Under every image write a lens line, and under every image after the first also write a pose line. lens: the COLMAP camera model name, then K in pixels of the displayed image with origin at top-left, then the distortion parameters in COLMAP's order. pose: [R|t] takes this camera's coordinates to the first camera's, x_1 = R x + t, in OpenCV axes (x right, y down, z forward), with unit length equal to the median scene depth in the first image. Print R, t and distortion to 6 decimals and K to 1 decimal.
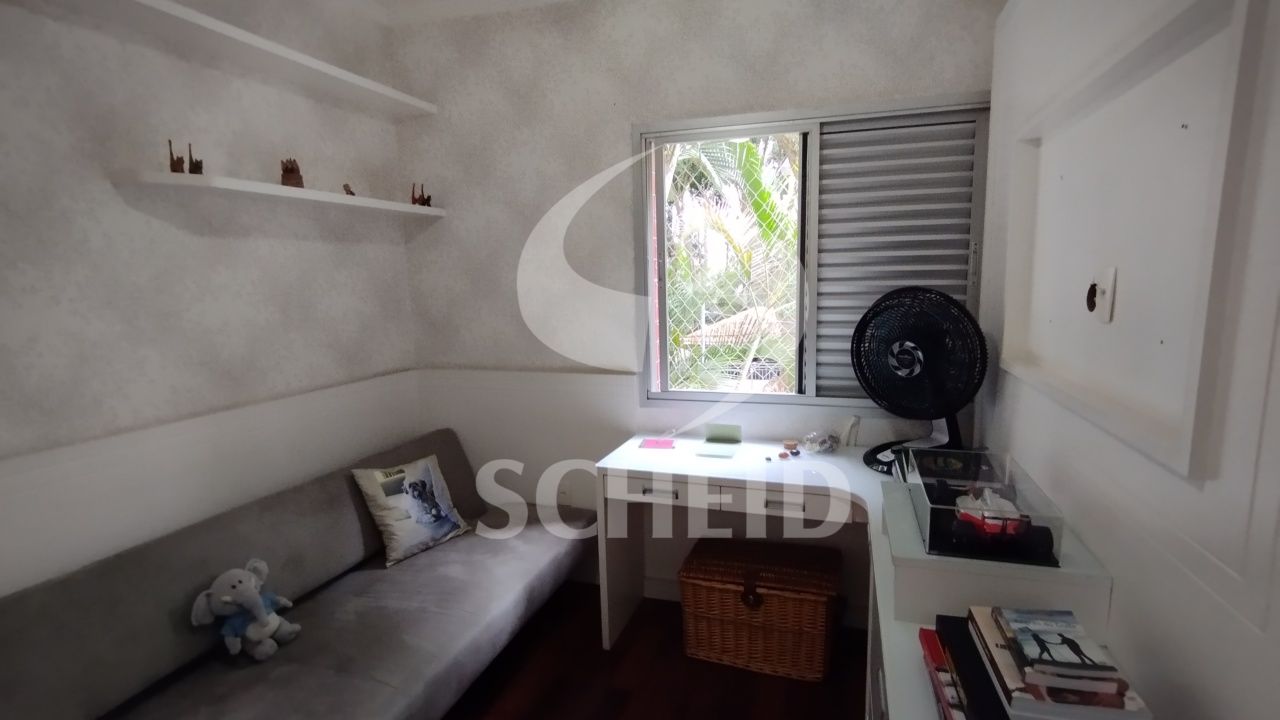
lens RADIAL K [[583.7, 0, 669.6], [0, 583.7, 365.9], [0, 0, 1]] dist [-0.002365, -0.000179]
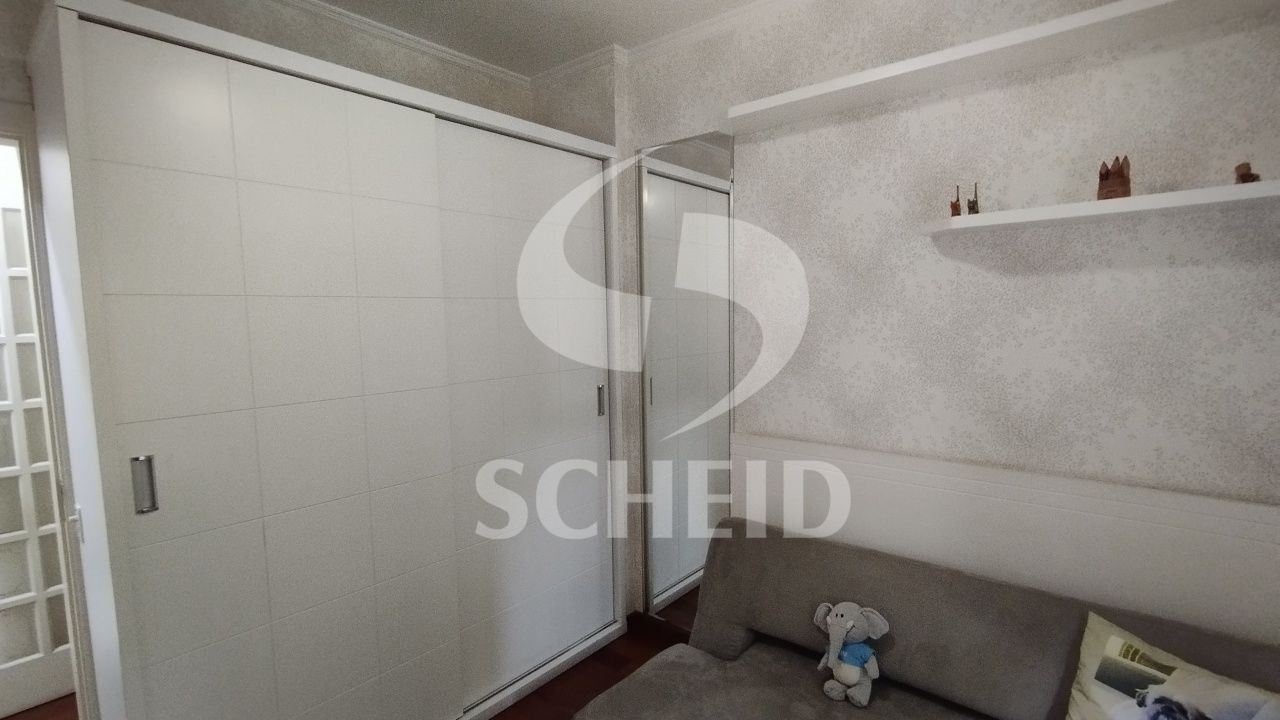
lens RADIAL K [[583.7, 0, 669.6], [0, 583.7, 365.9], [0, 0, 1]] dist [-0.002365, -0.000179]
pose [[-0.347393, 0.087057, -0.933670, 0.218858], [-0.138673, 0.979964, 0.142970, -0.127770], [0.927409, 0.179142, -0.328360, 0.752099]]
